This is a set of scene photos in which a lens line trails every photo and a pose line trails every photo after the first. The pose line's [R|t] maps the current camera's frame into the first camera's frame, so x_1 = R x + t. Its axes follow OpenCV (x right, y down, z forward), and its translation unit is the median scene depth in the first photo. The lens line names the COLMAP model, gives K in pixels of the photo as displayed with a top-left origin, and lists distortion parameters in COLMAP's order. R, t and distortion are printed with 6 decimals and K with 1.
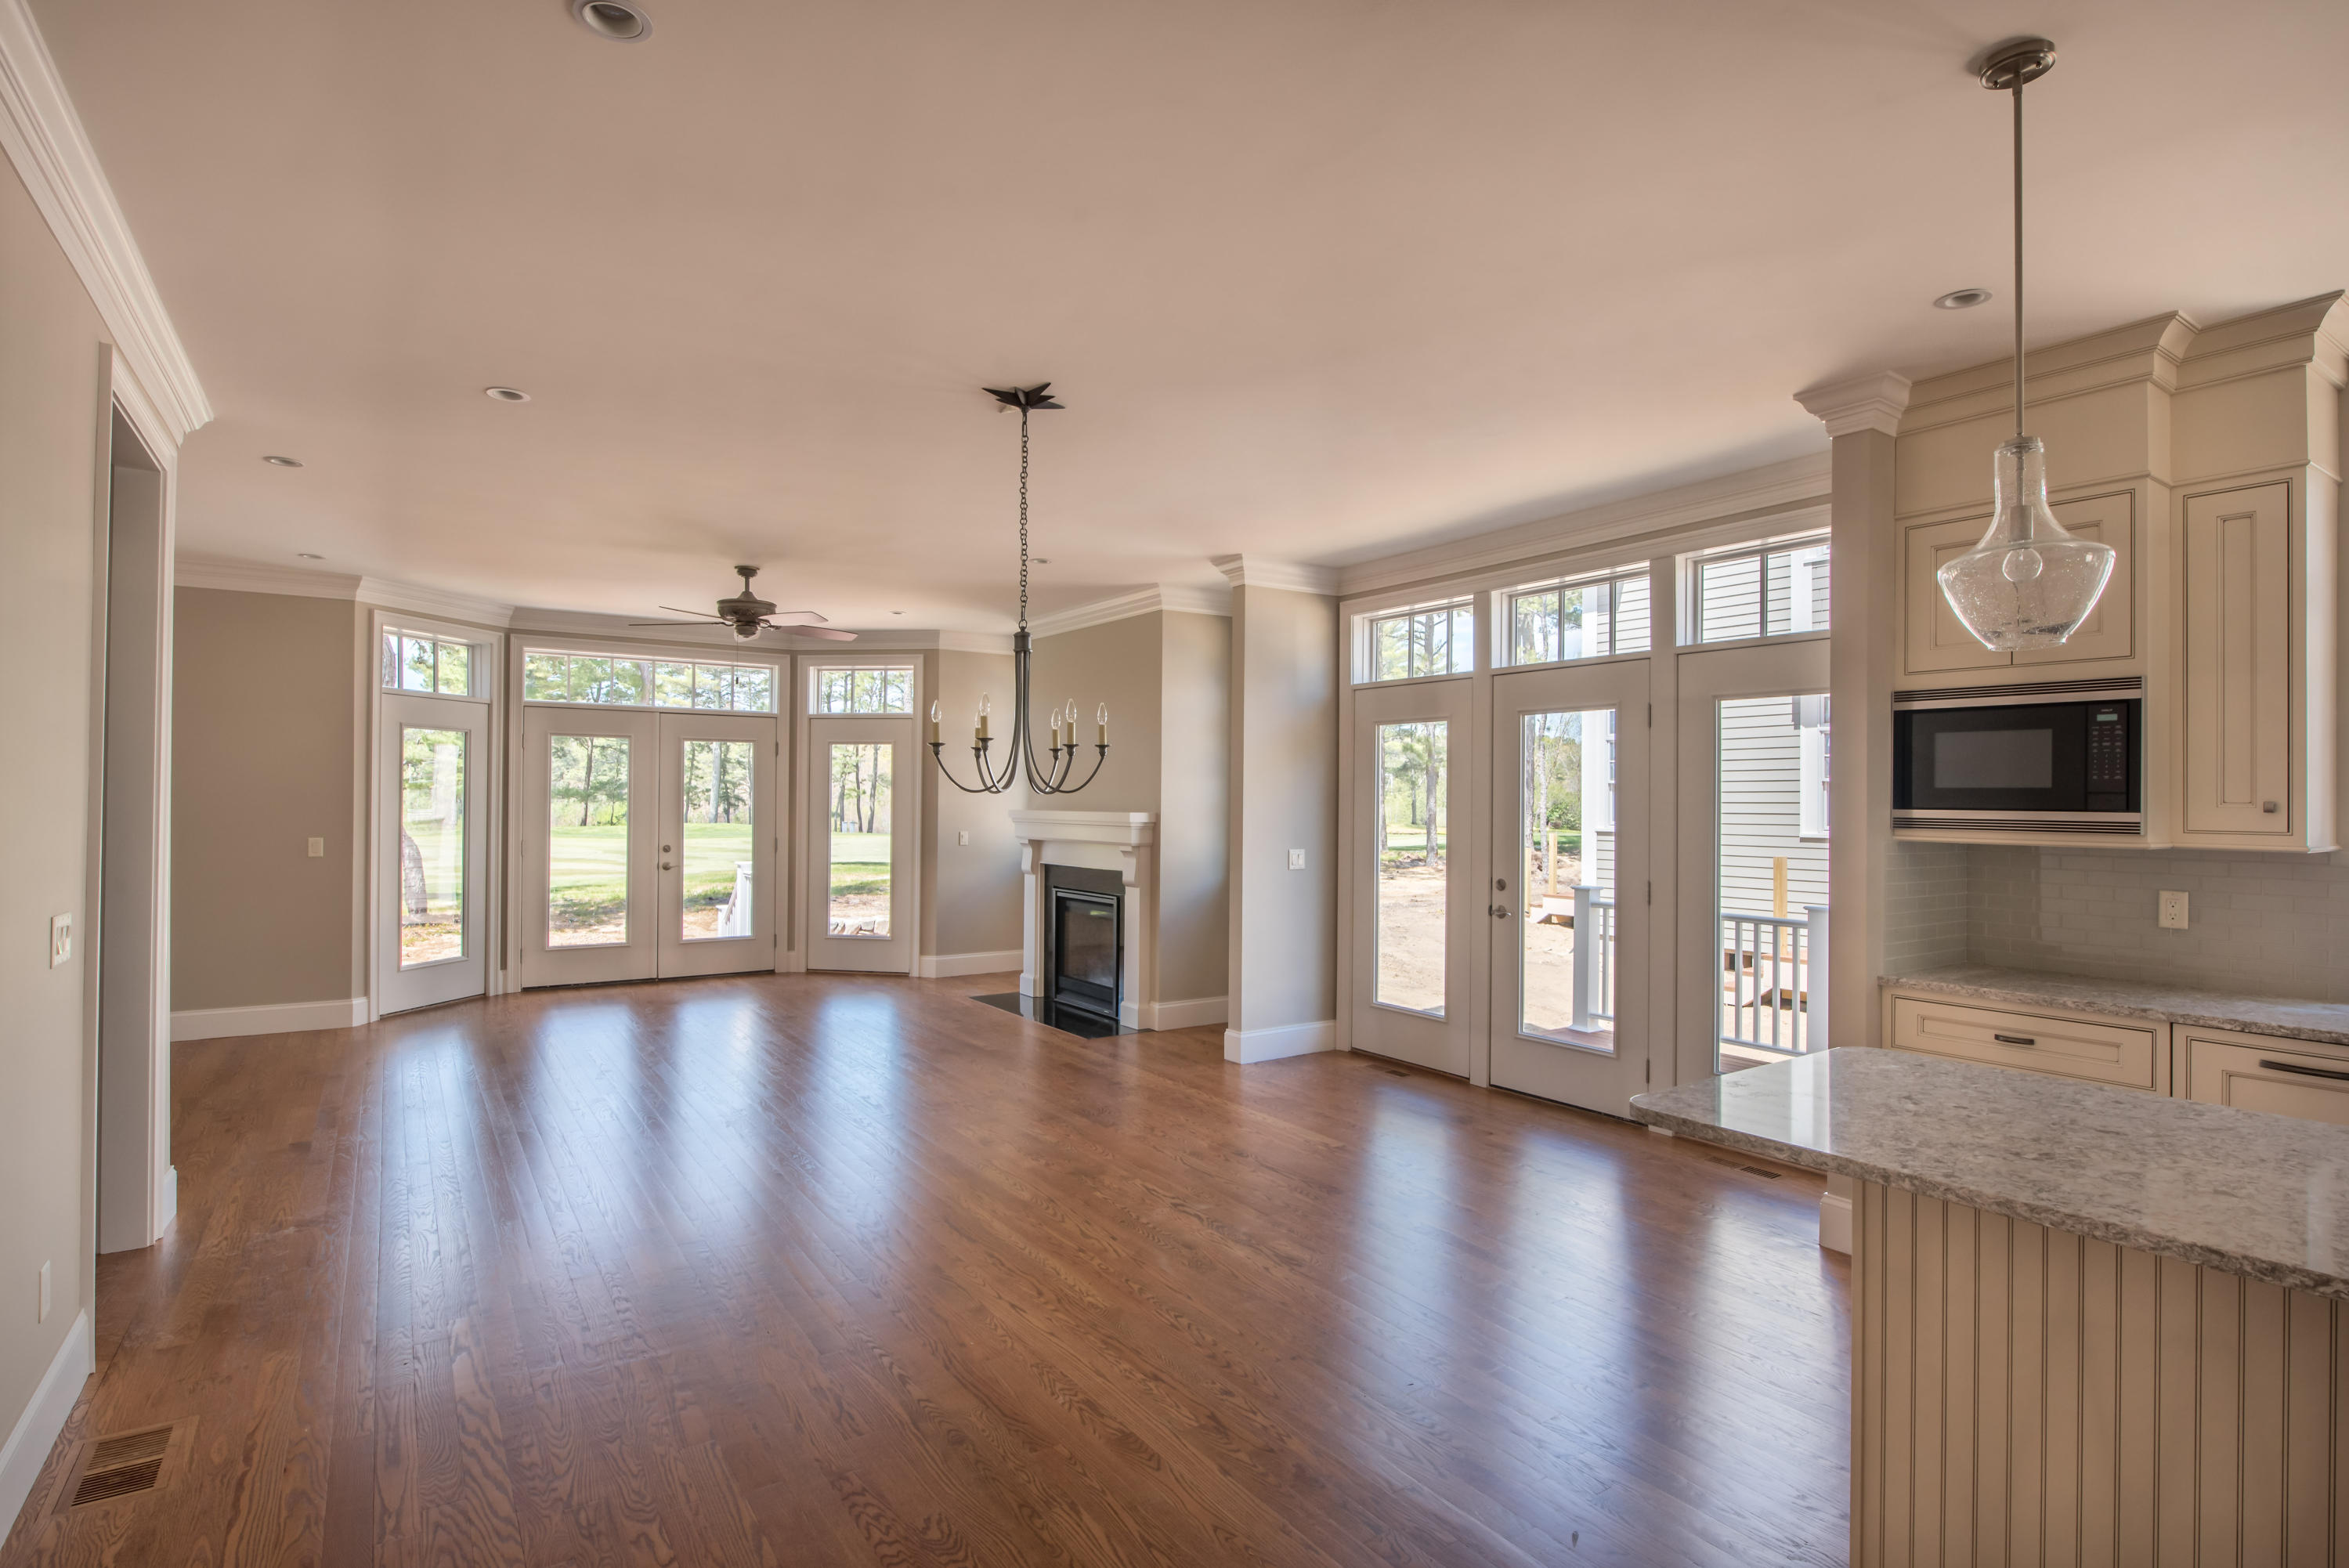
lens RADIAL K [[1176.8, 0, 1174.5], [0, 1176.8, 784.0], [0, 0, 1]] dist [-0.004069, 0.000156]
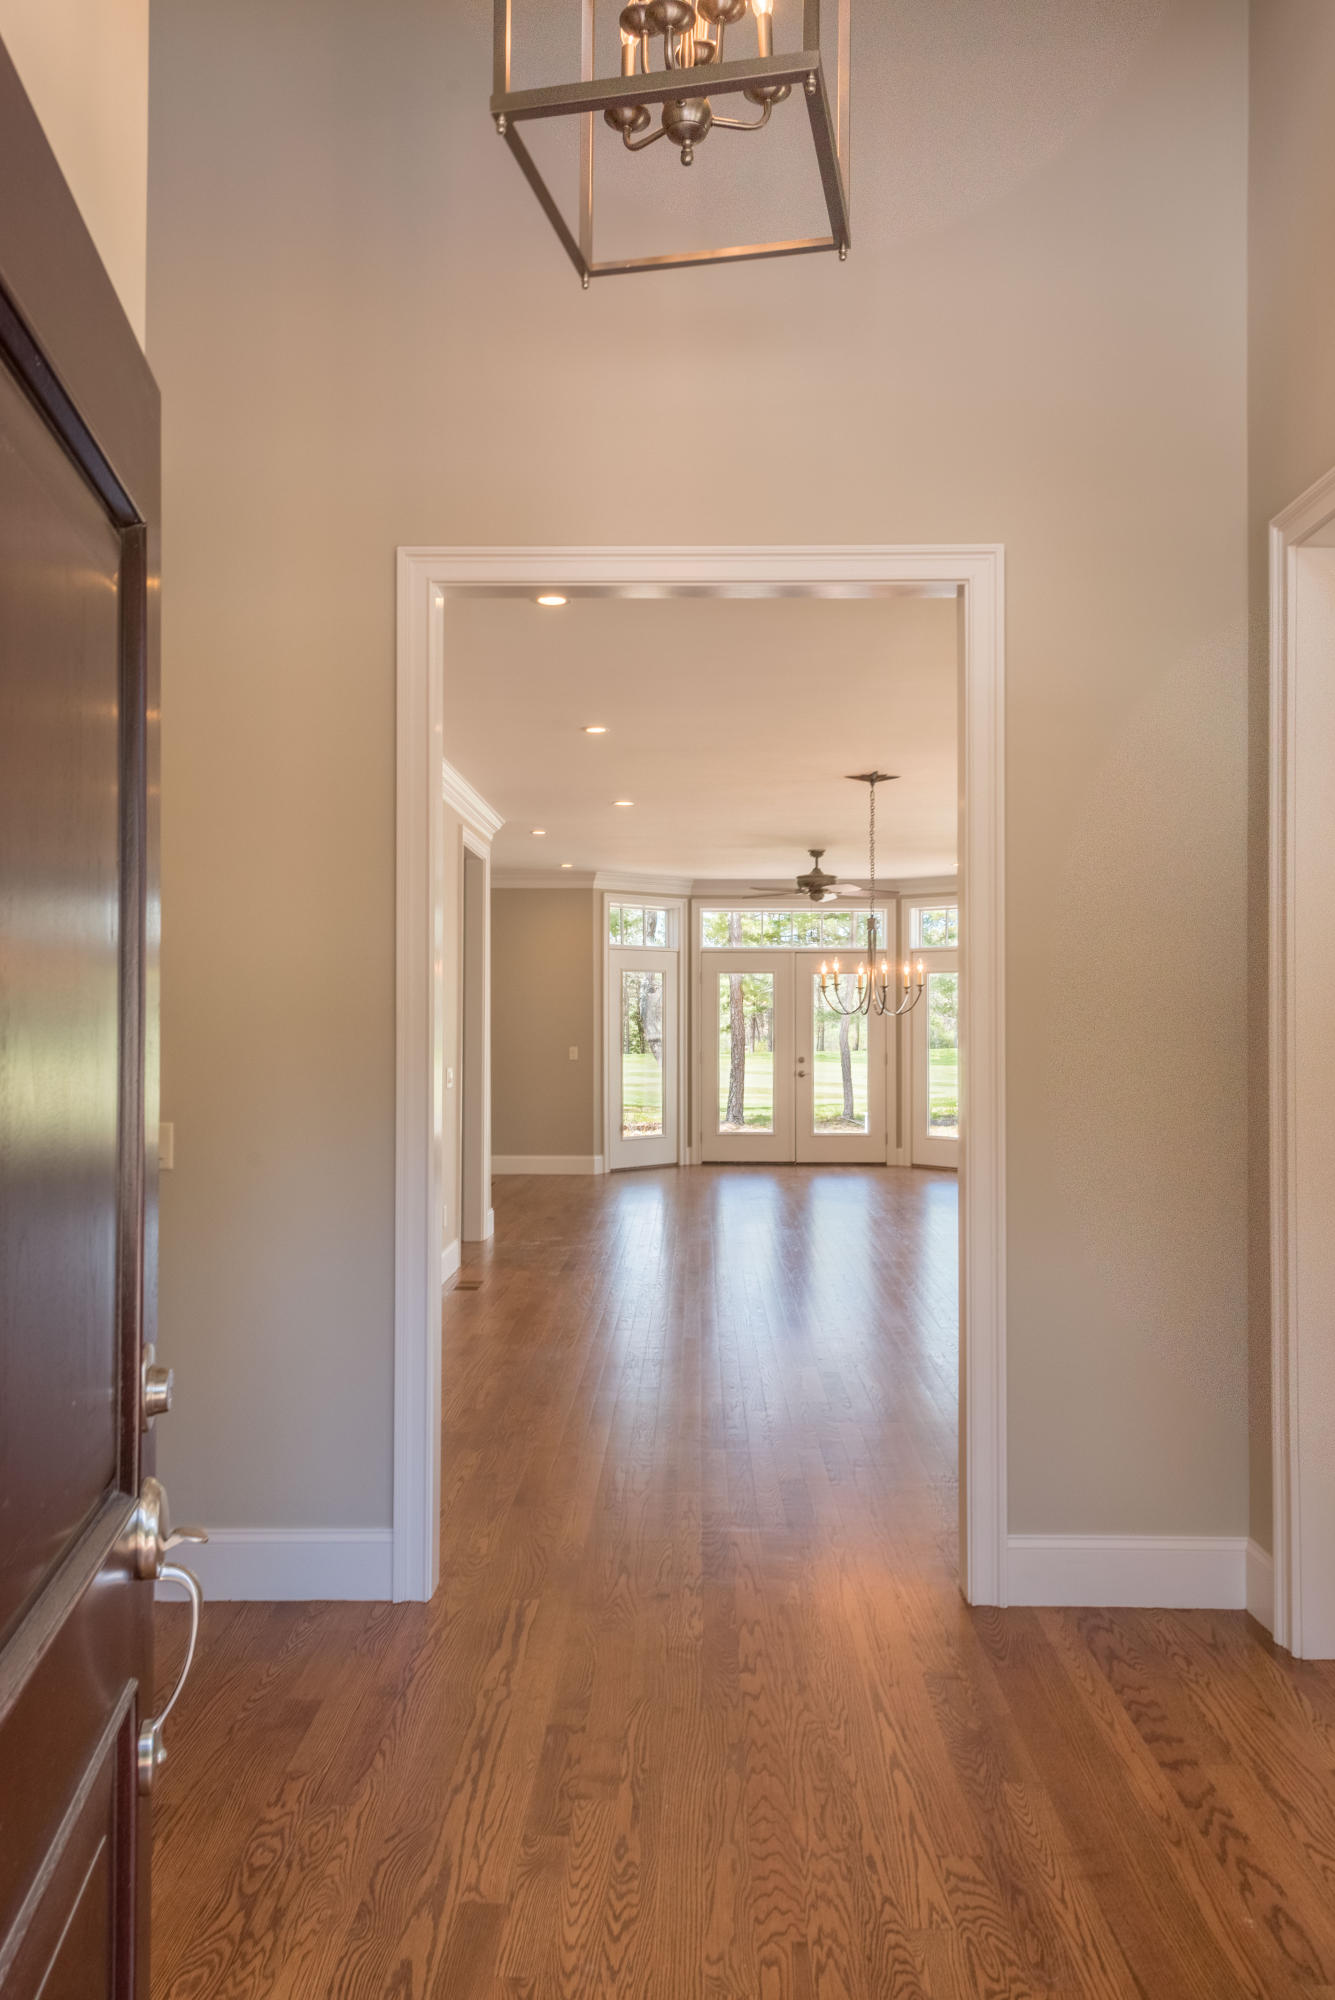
lens RADIAL K [[1396.6, 0, 667.5], [0, 1396.6, 1000.0], [0, 0, 1]] dist [0.000199, 0.000011]
pose [[0.823303, -0.011750, -0.567481, 0.357110], [0.009280, 0.999931, -0.007239, -0.000146], [0.567526, 0.000694, 0.823355, -0.376332]]
